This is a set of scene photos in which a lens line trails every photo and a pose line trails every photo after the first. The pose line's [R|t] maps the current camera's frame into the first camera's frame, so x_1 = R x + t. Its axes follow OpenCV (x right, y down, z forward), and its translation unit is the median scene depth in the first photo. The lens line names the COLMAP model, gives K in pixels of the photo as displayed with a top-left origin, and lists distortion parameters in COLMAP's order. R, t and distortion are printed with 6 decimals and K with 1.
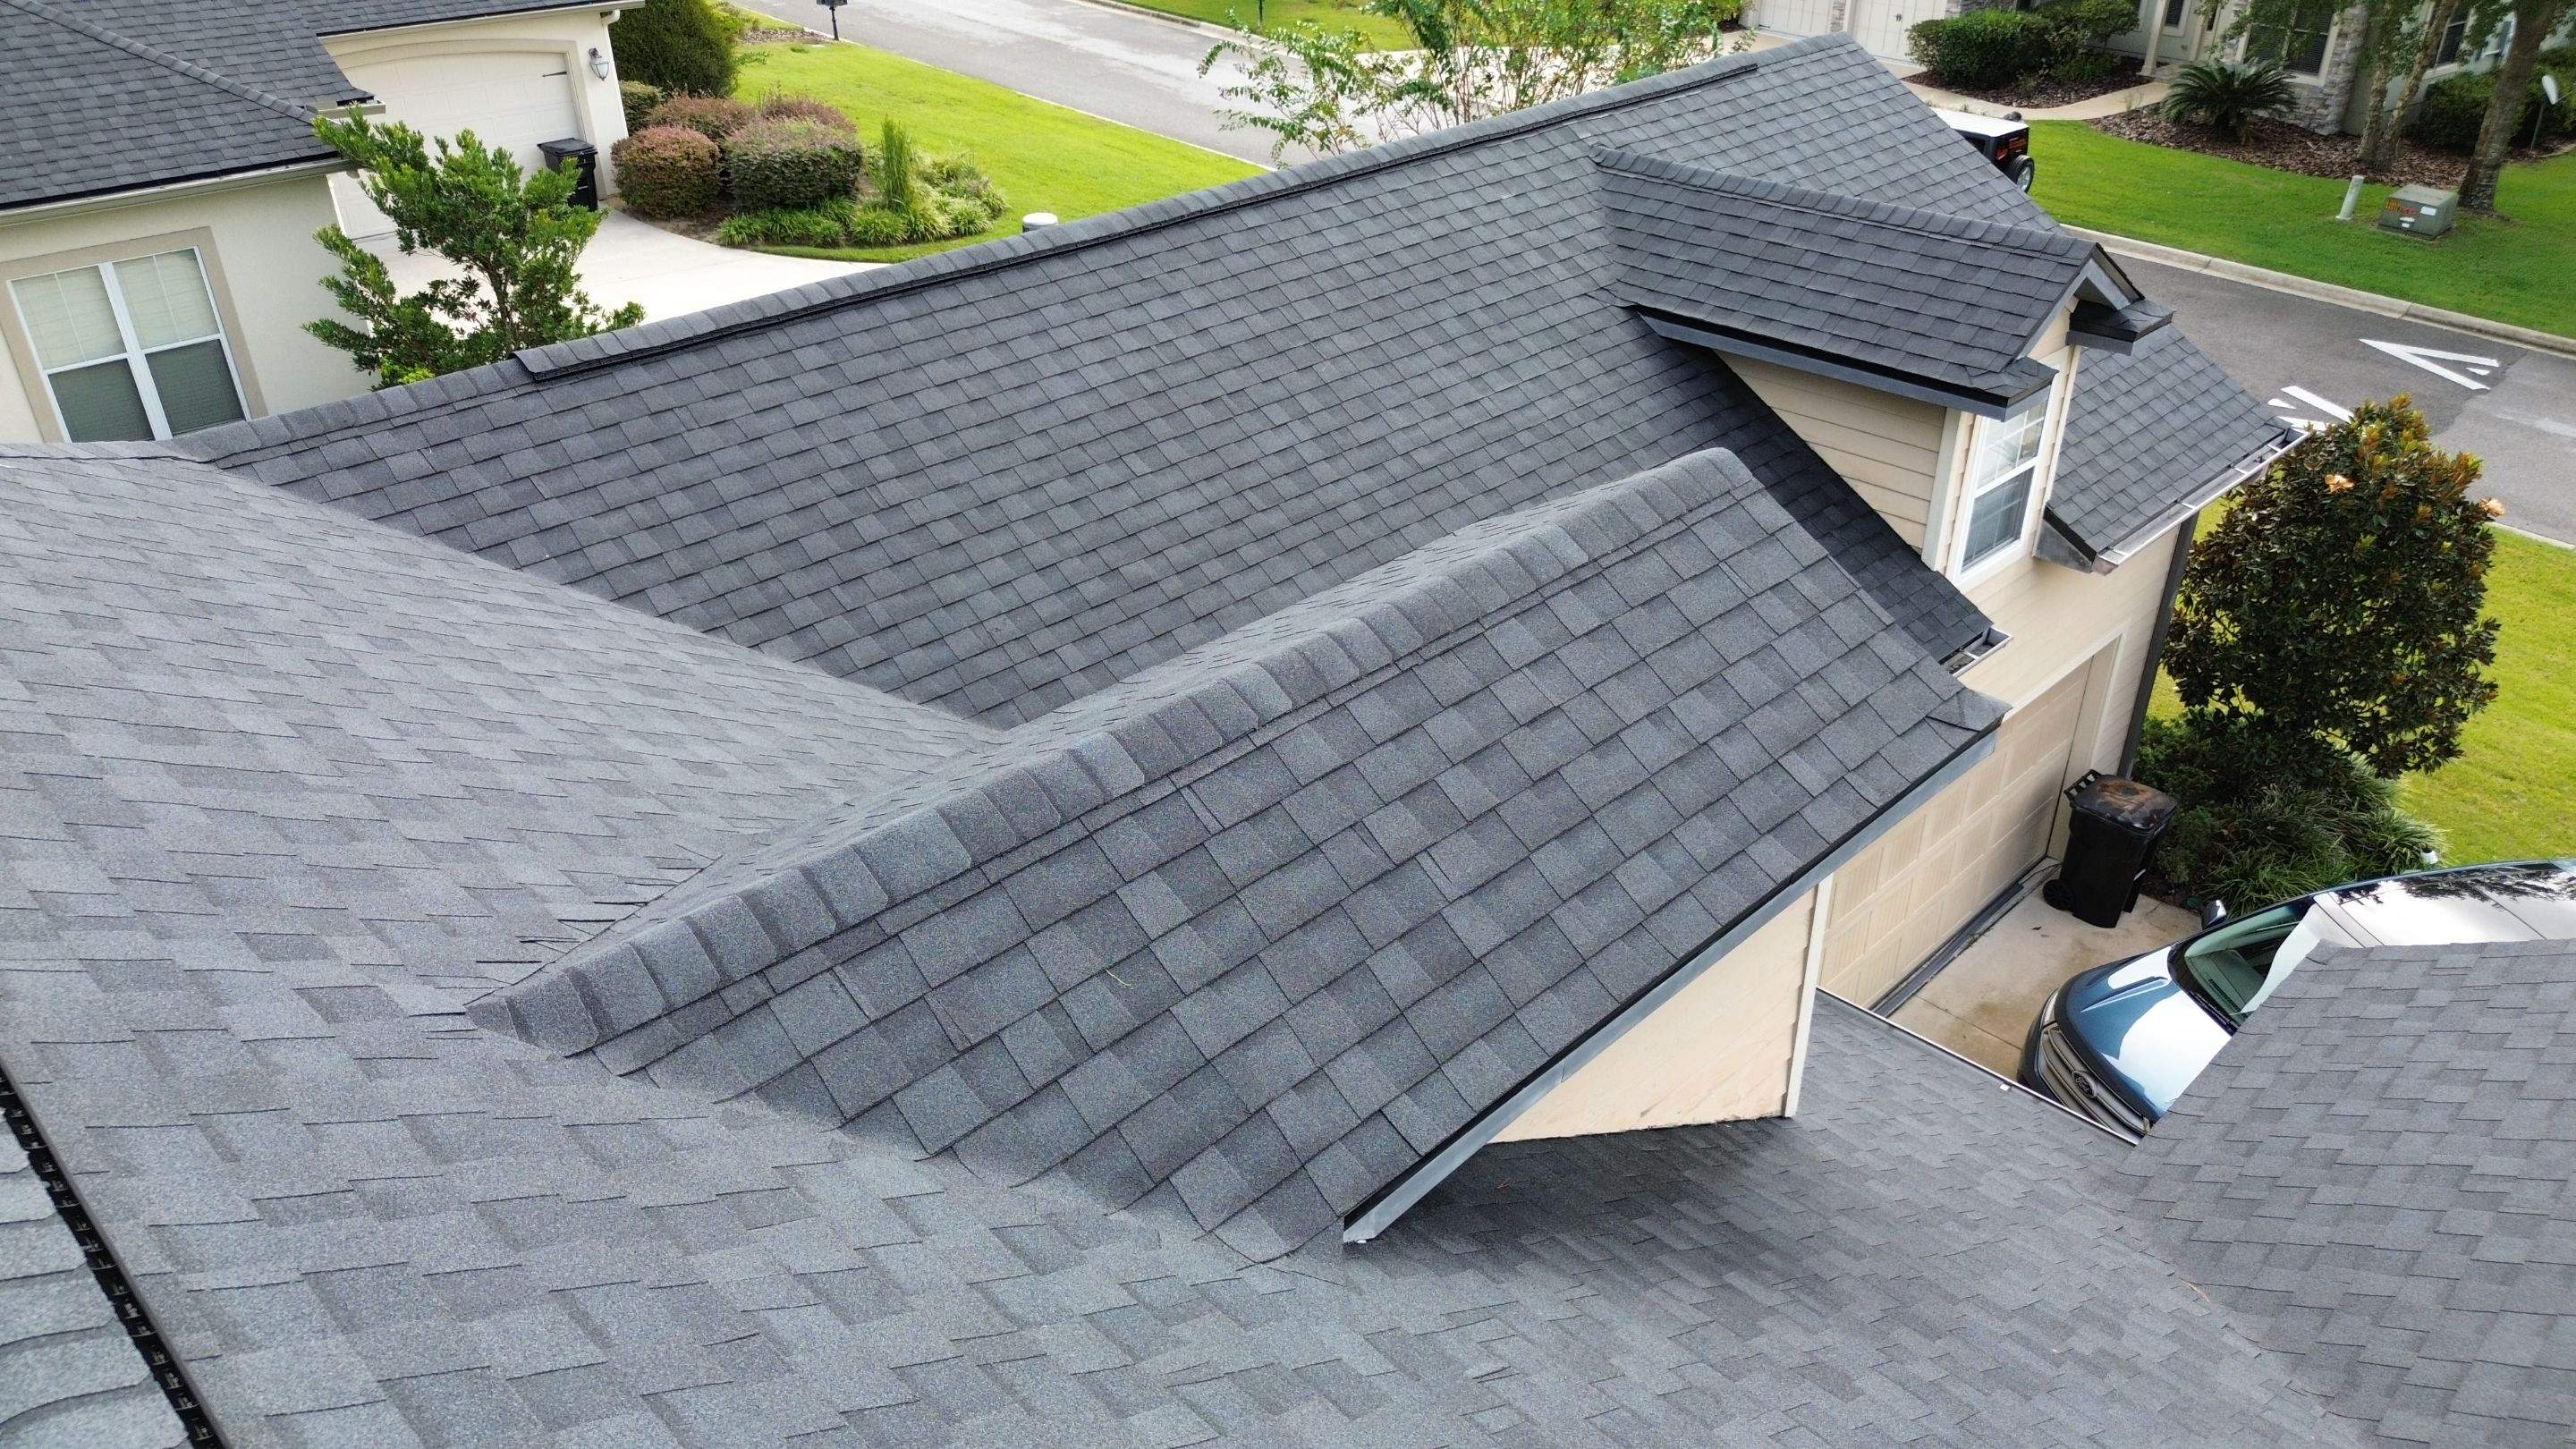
lens RADIAL K [[1829.3, 0, 1288.0], [0, 1829.3, 724.5], [0, 0, 1]] dist [0.070055, -0.061040]
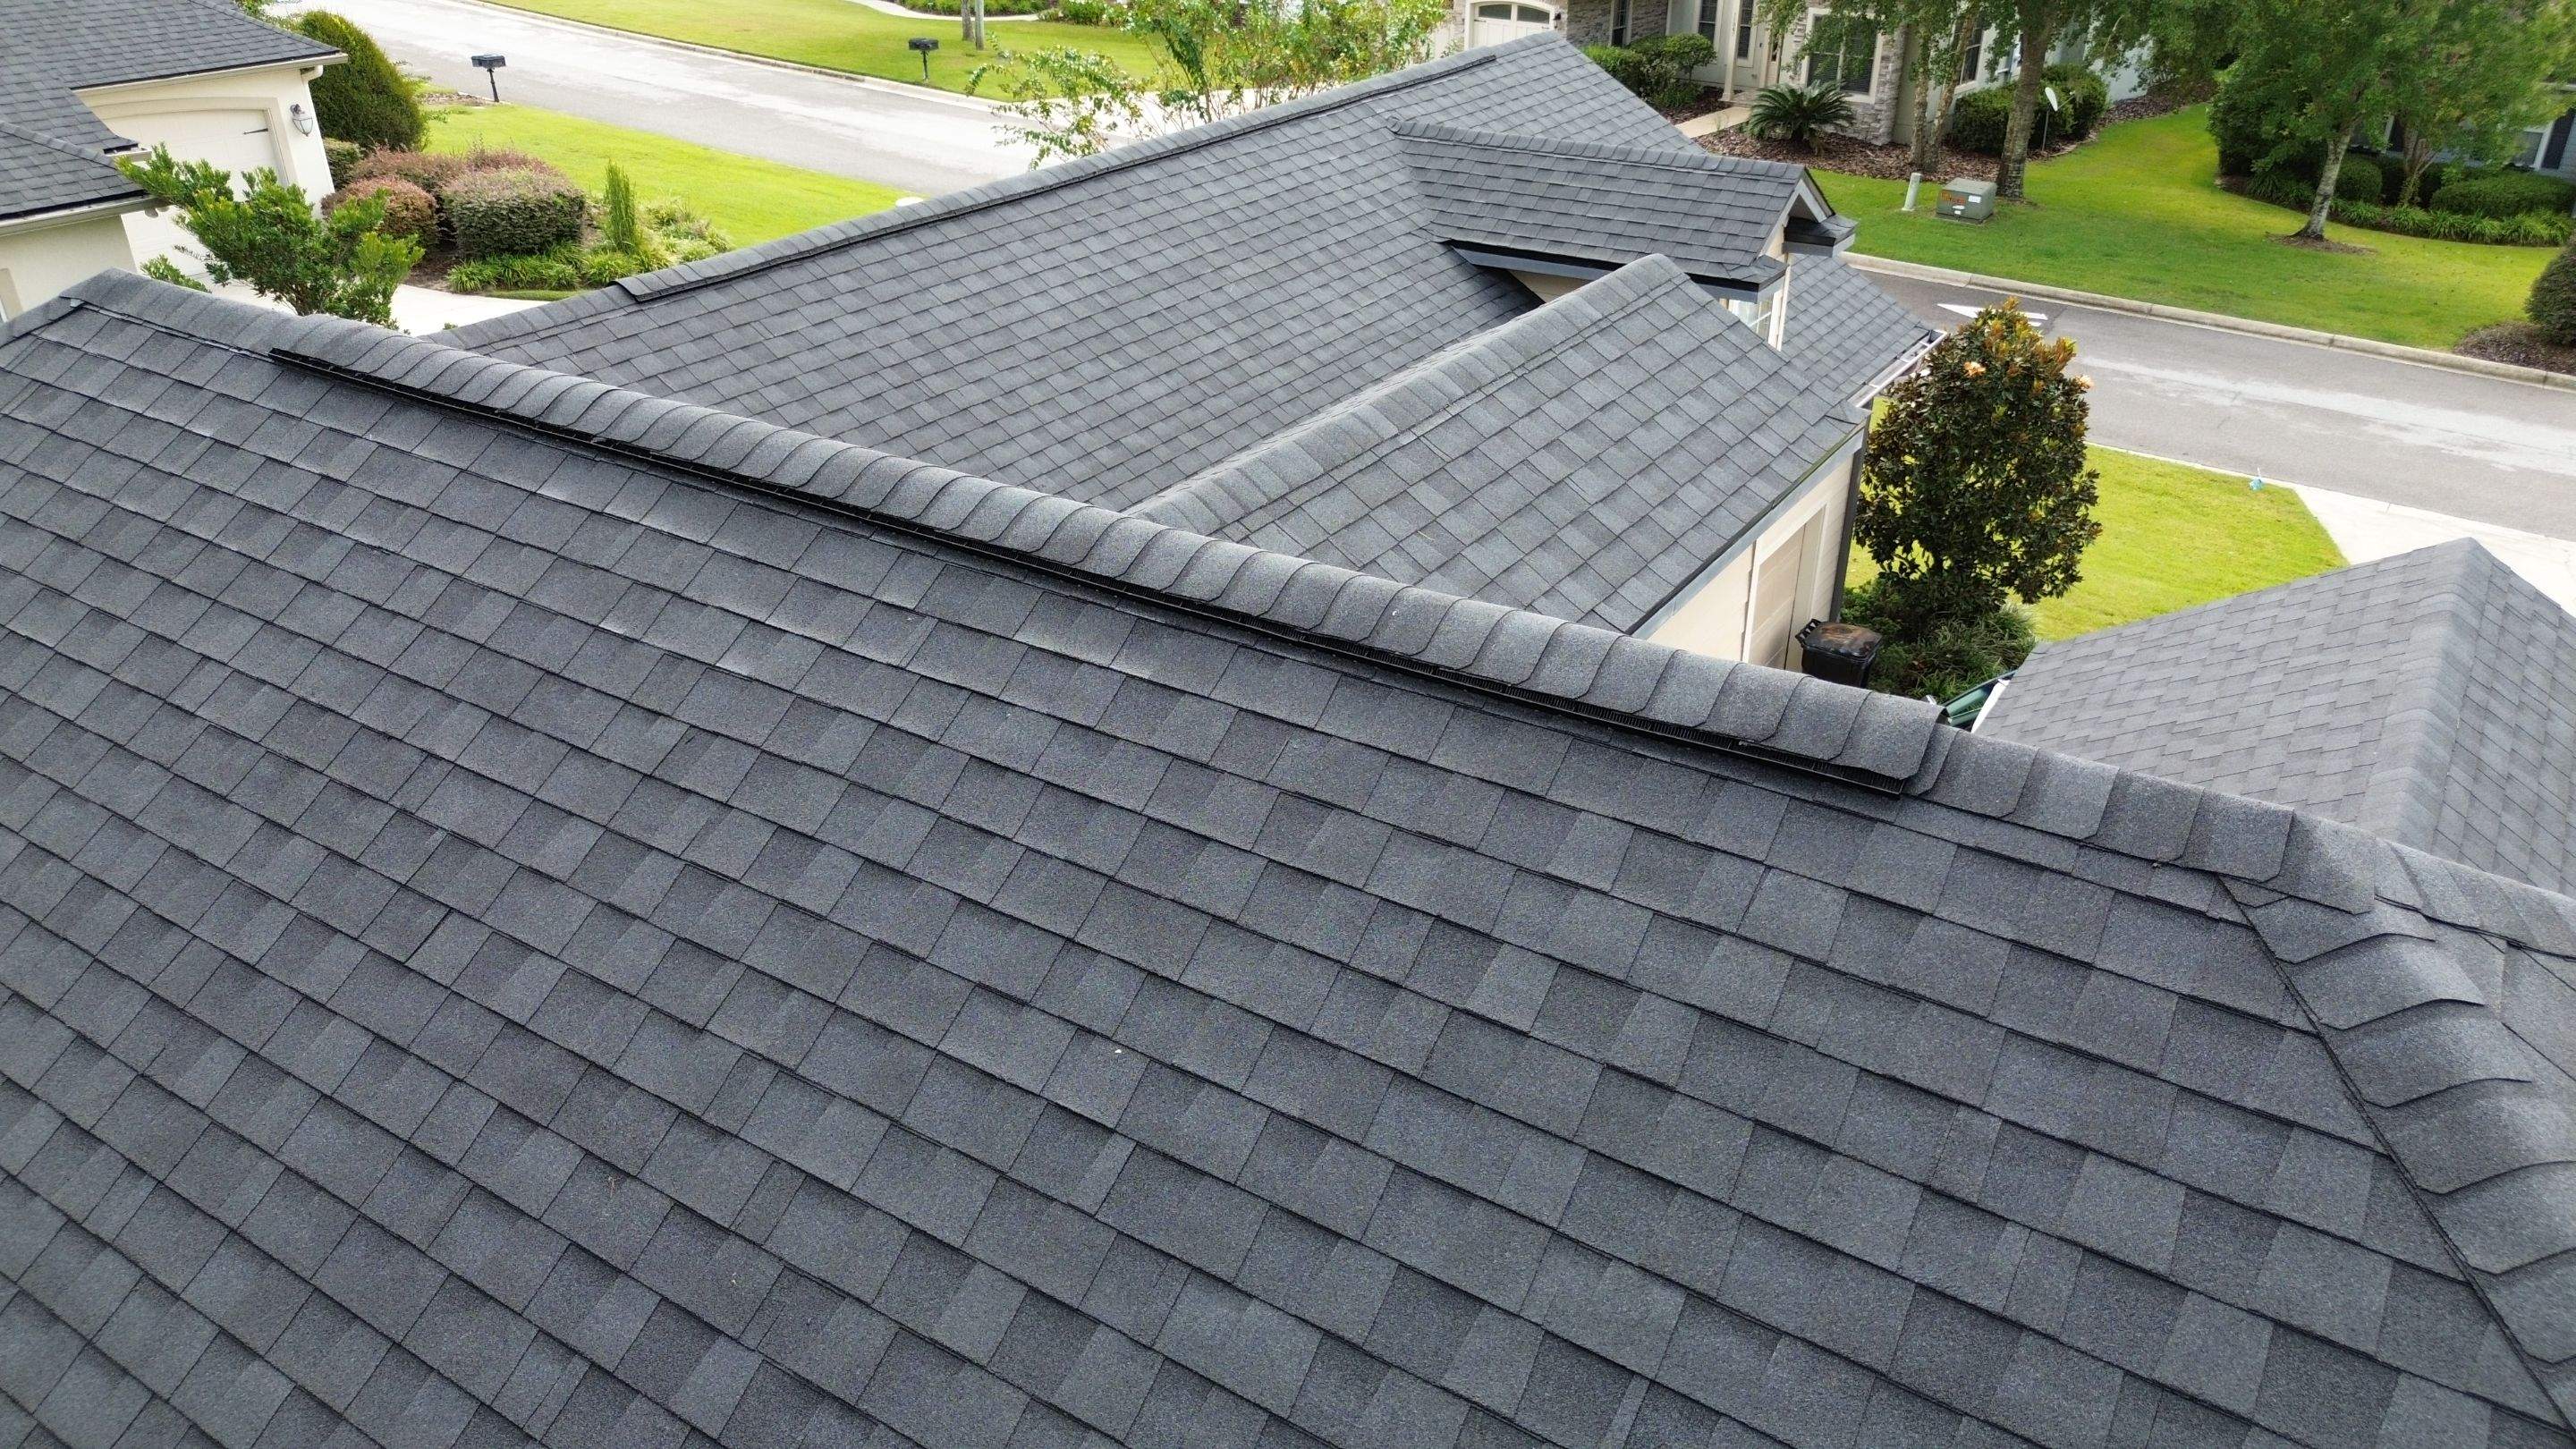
lens RADIAL K [[1829.3, 0, 1288.0], [0, 1829.3, 724.5], [0, 0, 1]] dist [0.070055, -0.061040]
pose [[0.978163, -0.094831, 0.184944, -0.149489], [0.100848, 0.994627, -0.023381, 0.094774], [-0.181734, 0.041522, 0.982471, -0.142494]]
